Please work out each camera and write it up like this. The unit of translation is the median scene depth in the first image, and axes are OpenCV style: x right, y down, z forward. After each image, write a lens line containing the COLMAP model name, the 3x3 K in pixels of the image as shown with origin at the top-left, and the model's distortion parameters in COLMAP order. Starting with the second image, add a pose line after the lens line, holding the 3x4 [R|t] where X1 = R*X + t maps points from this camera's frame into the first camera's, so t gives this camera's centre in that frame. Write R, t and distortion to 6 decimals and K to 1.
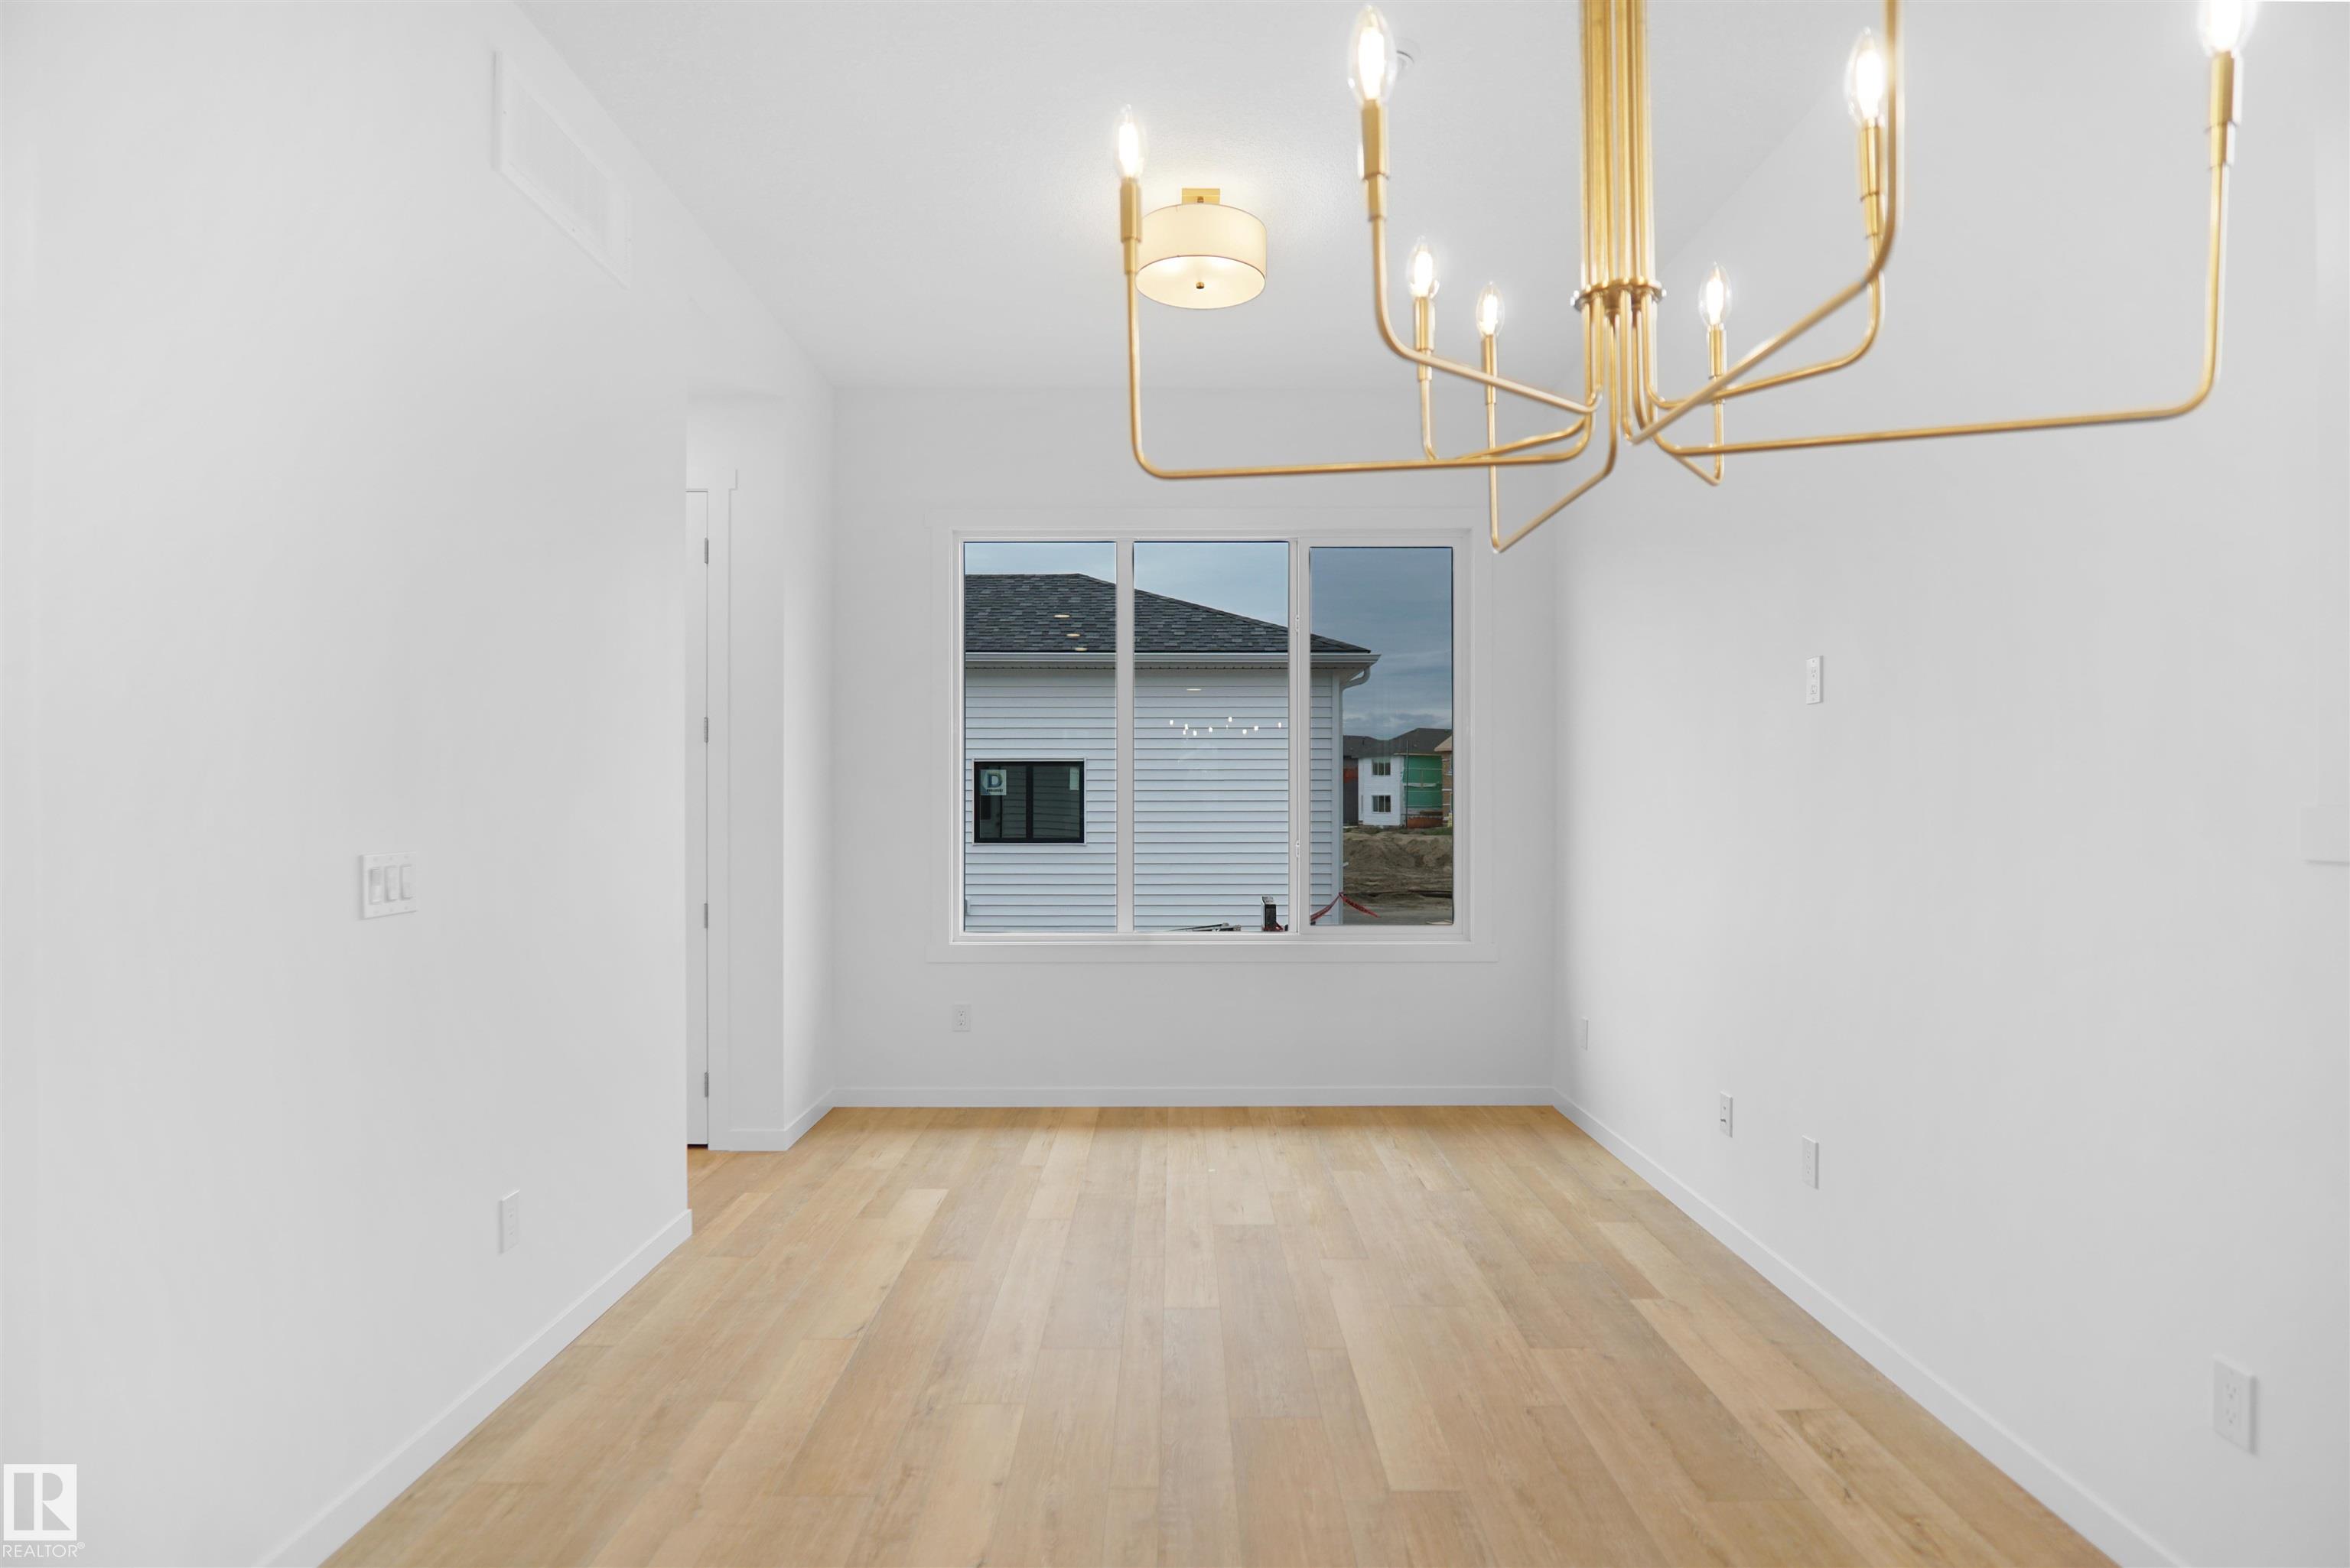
lens RADIAL K [[1286.5, 0, 1177.4], [0, 1286.5, 812.7], [0, 0, 1]] dist [-0.034954, 0.008677]
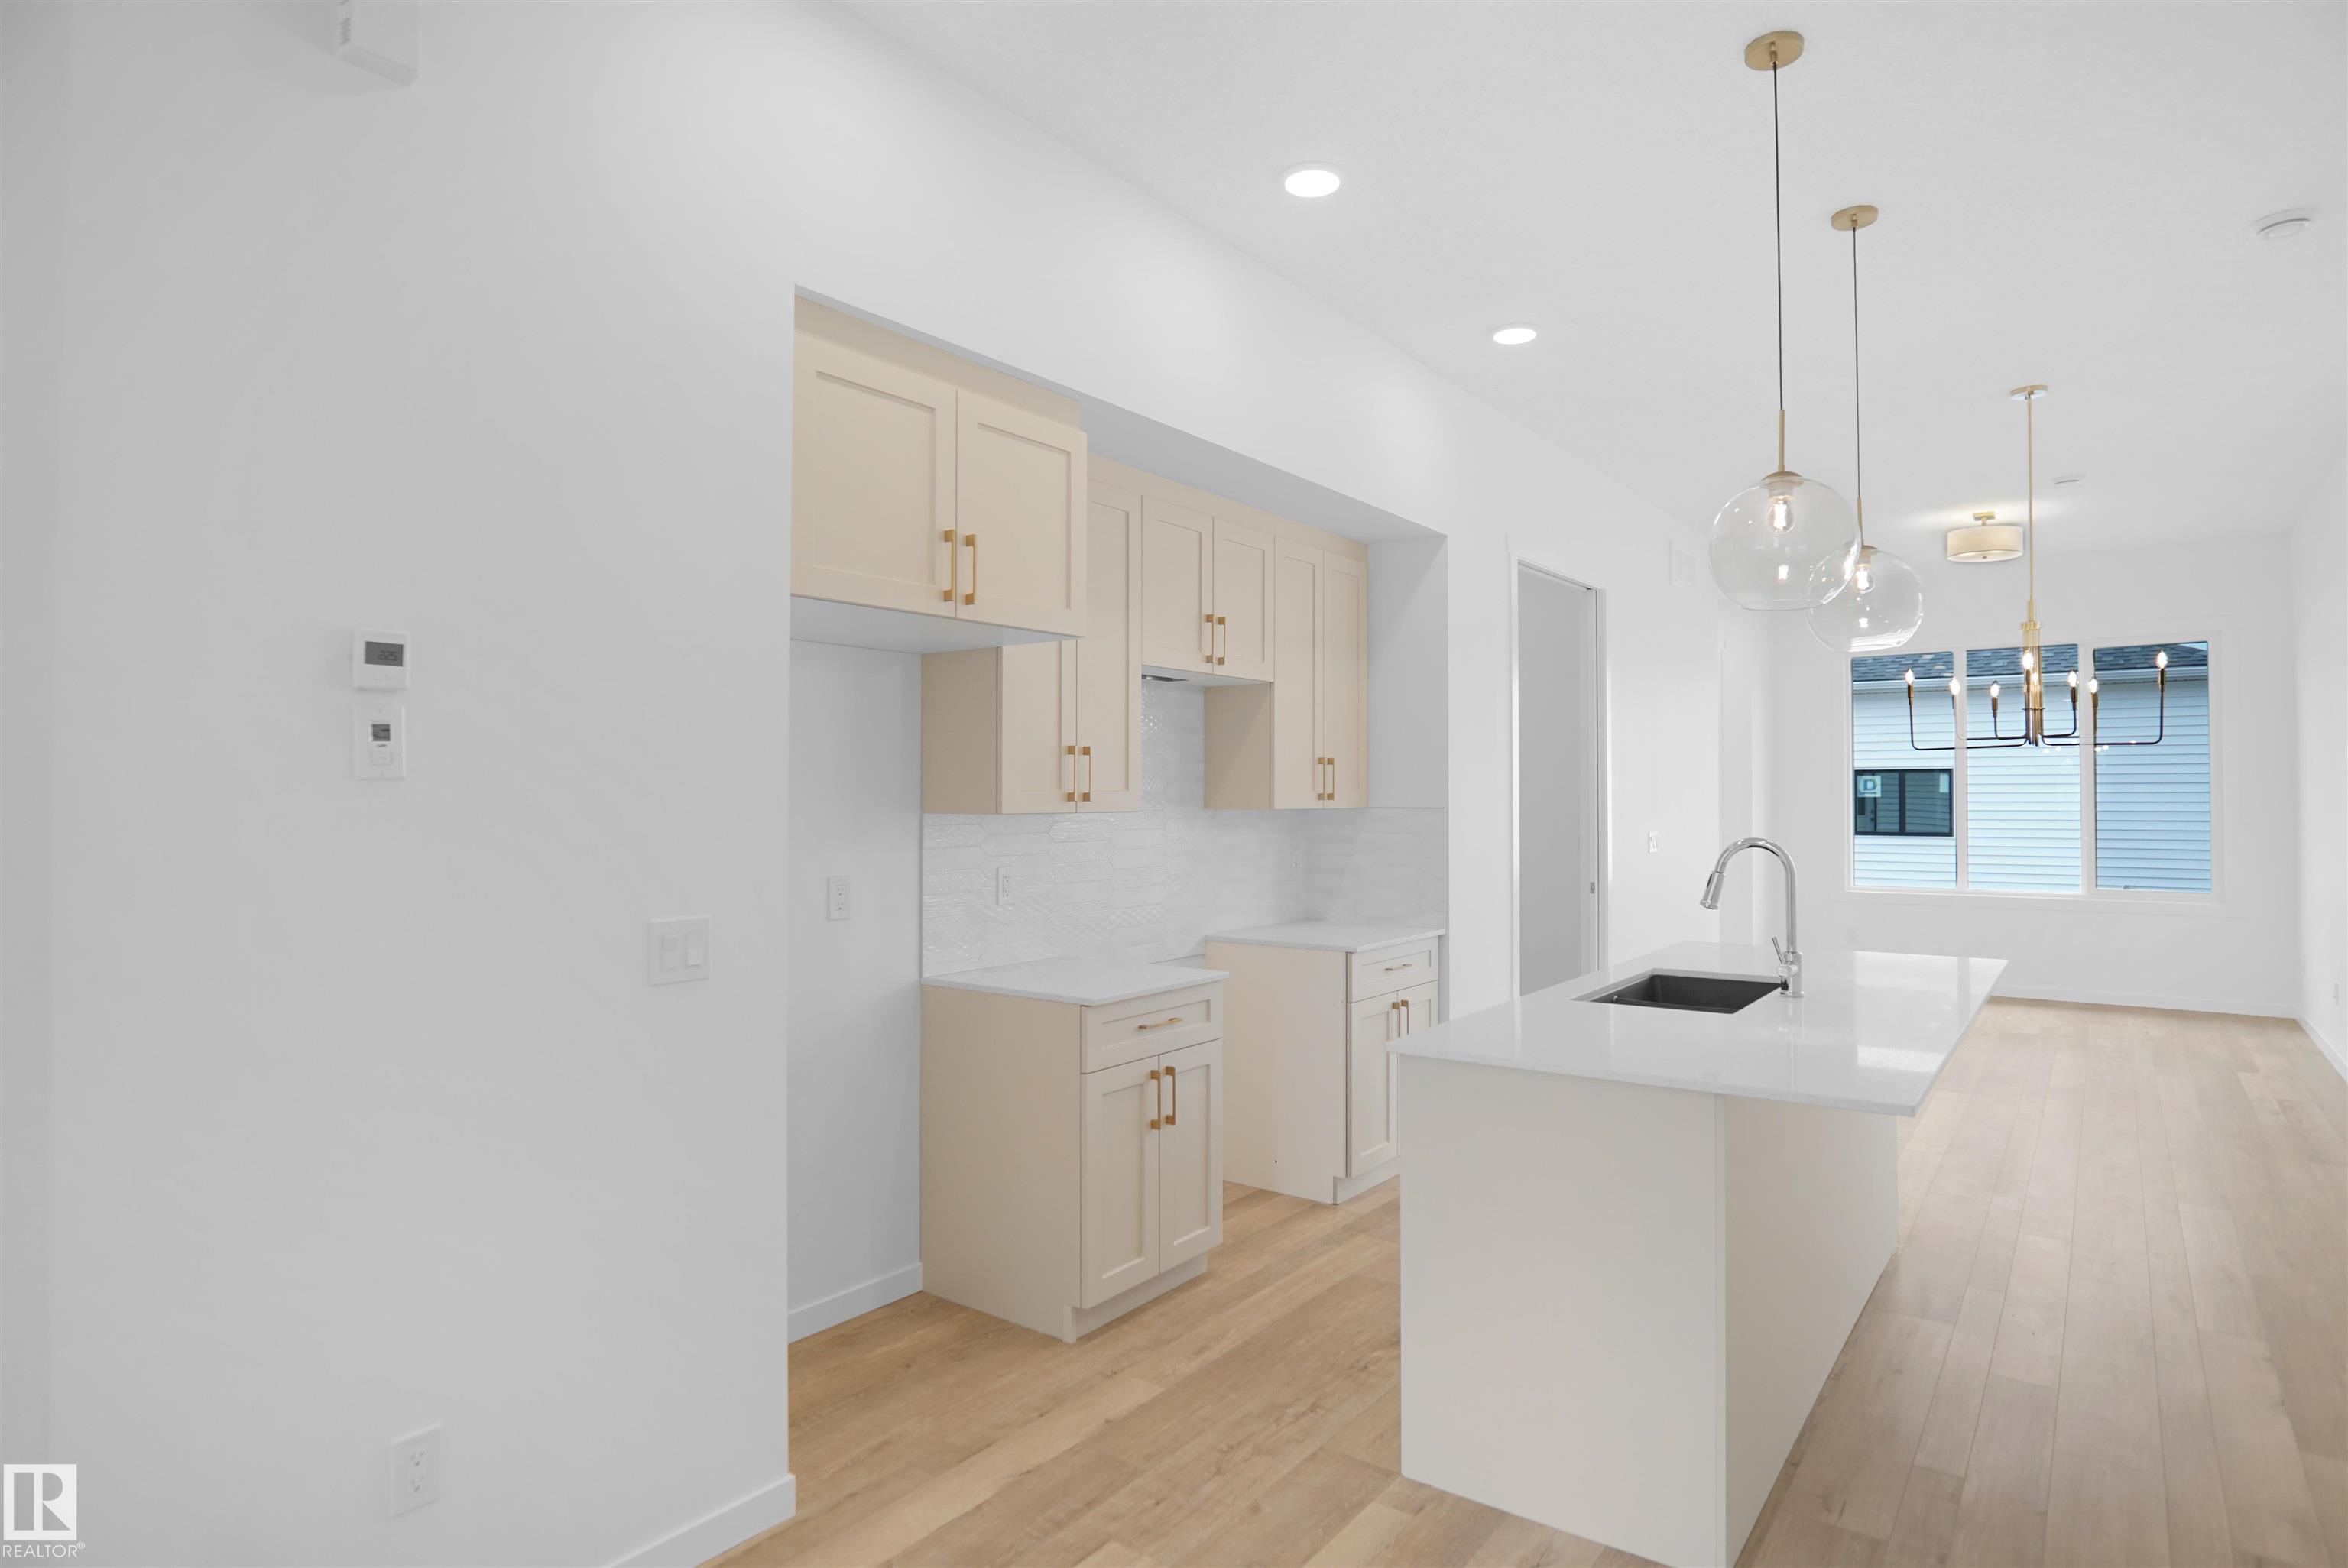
lens RADIAL K [[1285.3, 0, 1175.3], [0, 1285.3, 776.0], [0, 0, 1]] dist [-0.034954, 0.008677]
pose [[0.803504, -0.009093, -0.595230, 0.168244], [-0.003938, 0.999780, -0.020590, -0.021061], [0.595286, 0.018888, 0.803292, -1.287010]]
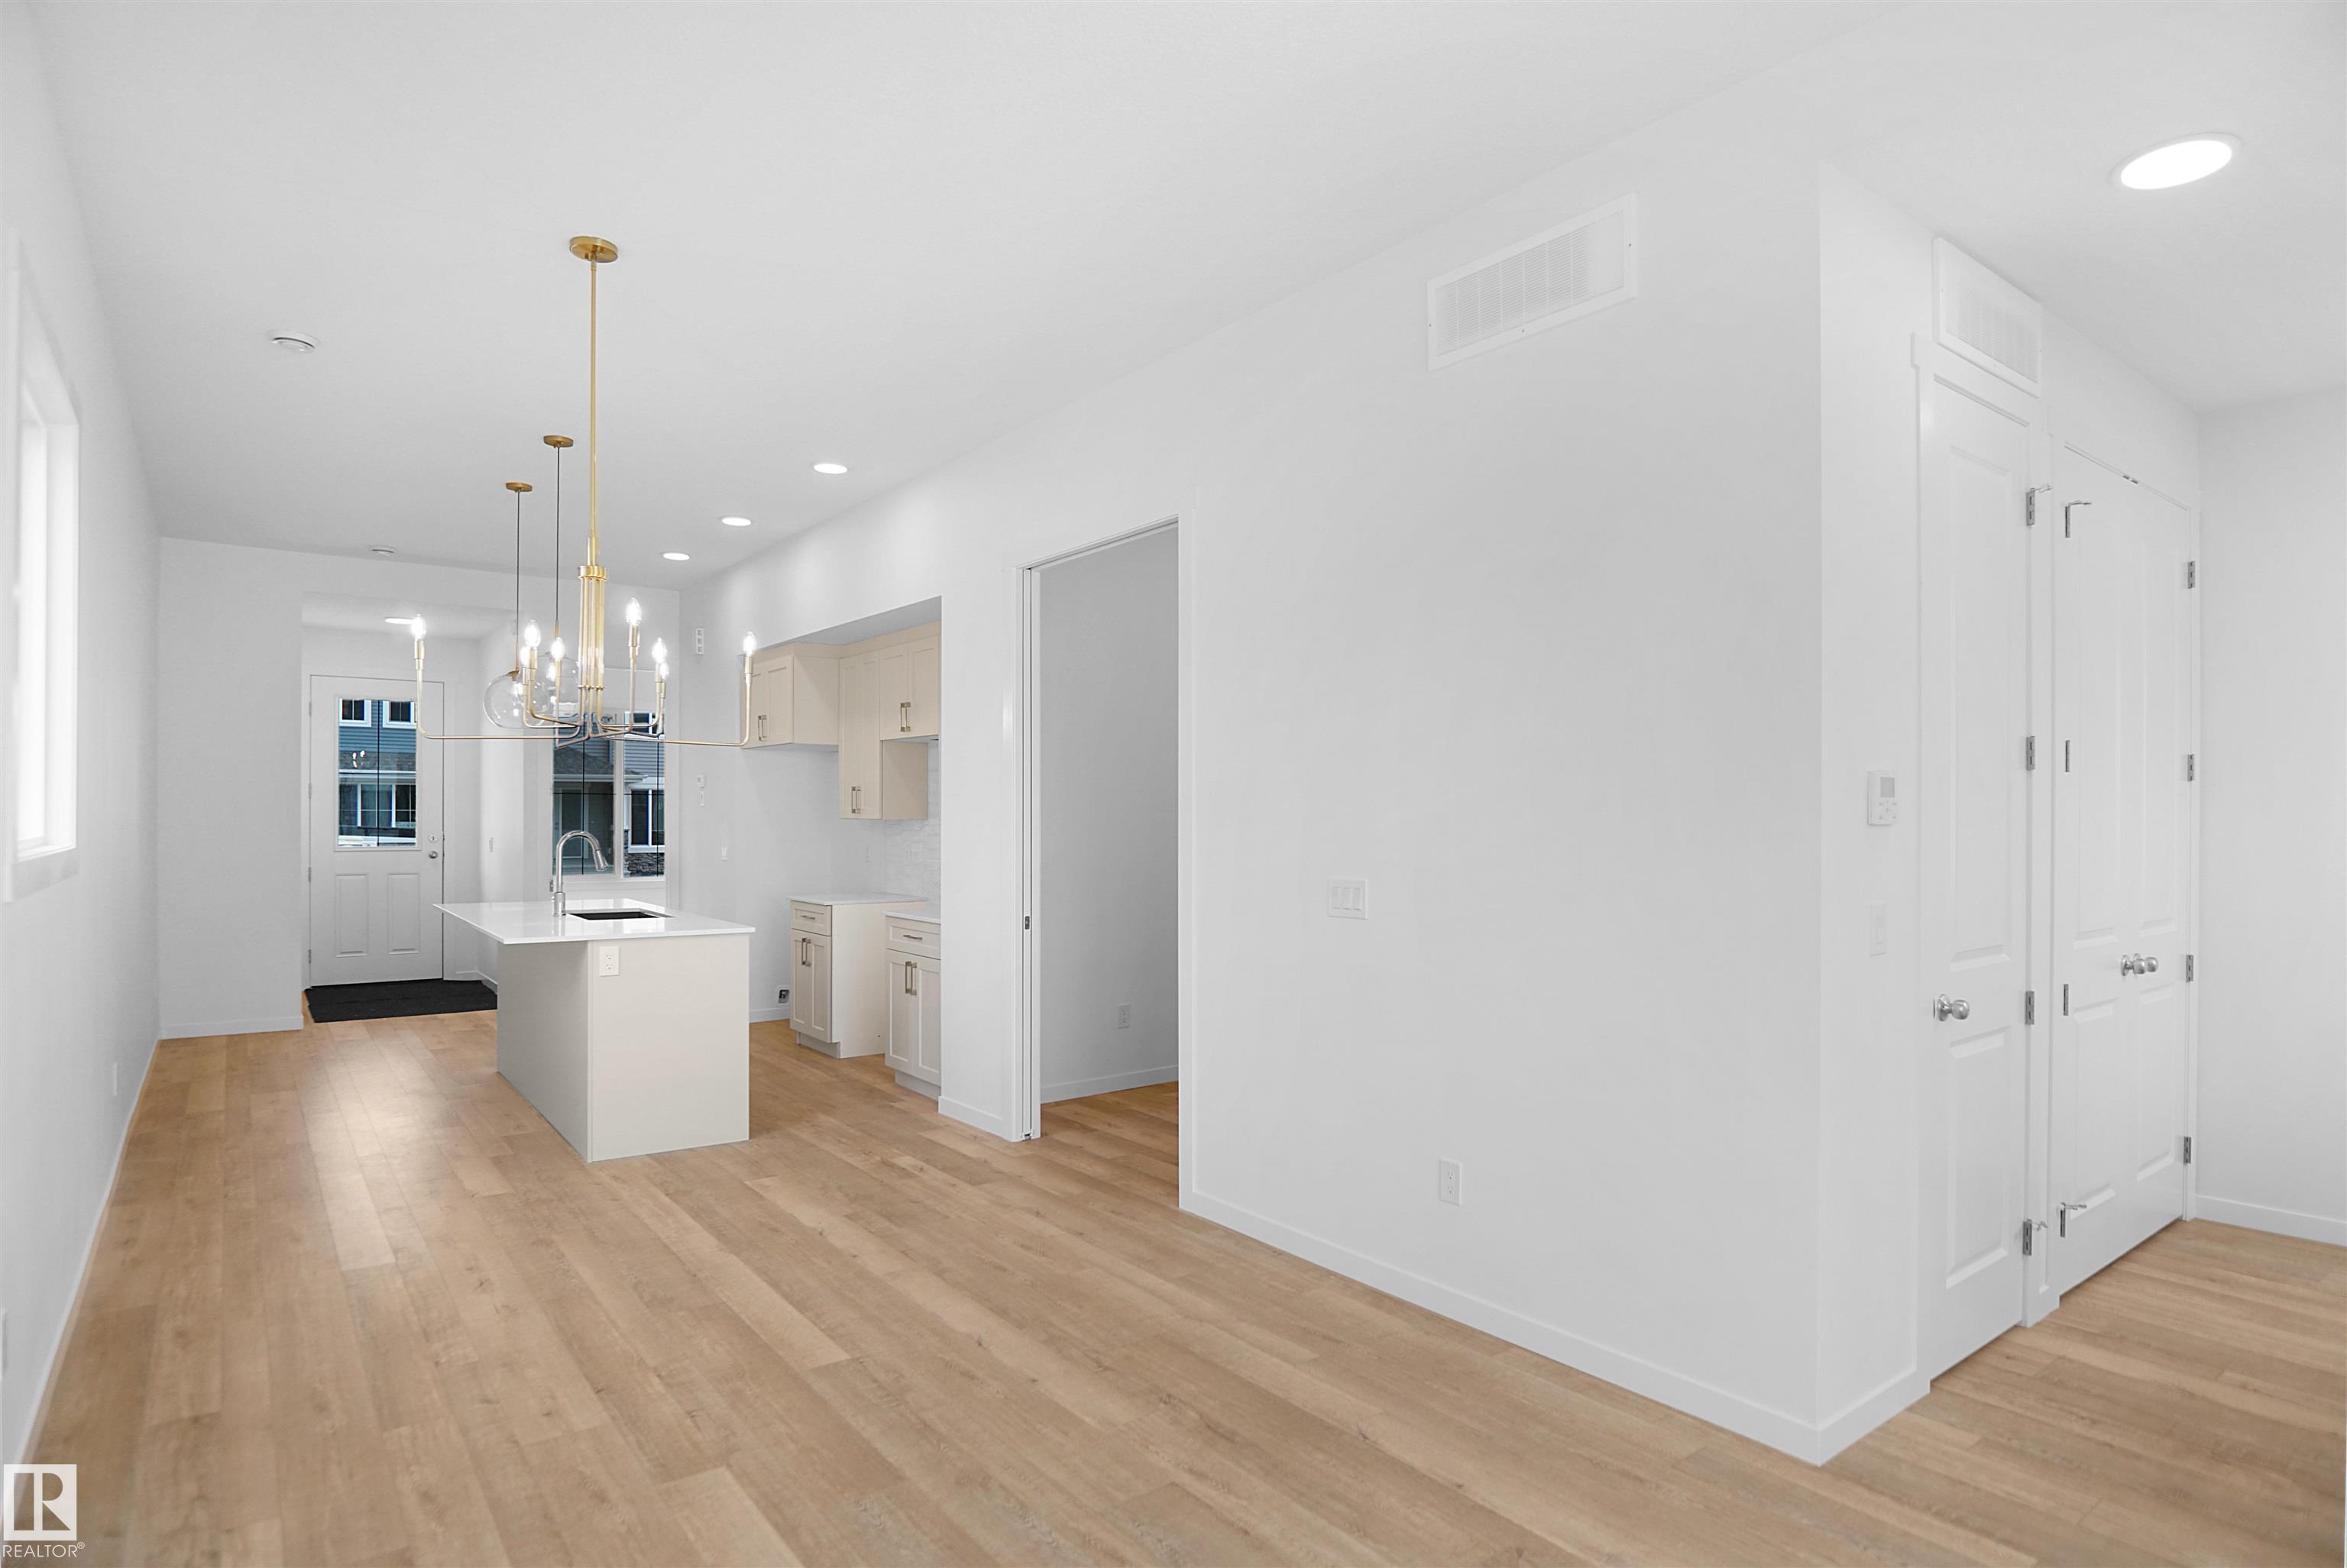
lens RADIAL K [[1284.7, 0, 1198.5], [0, 1284.7, 803.4], [0, 0, 1]] dist [-0.034954, 0.008677]
pose [[-0.791946, -0.007470, -0.610545, 0.324697], [-0.009128, 0.999958, -0.000395, -0.037351], [0.610523, 0.005260, -0.791981, 1.322646]]
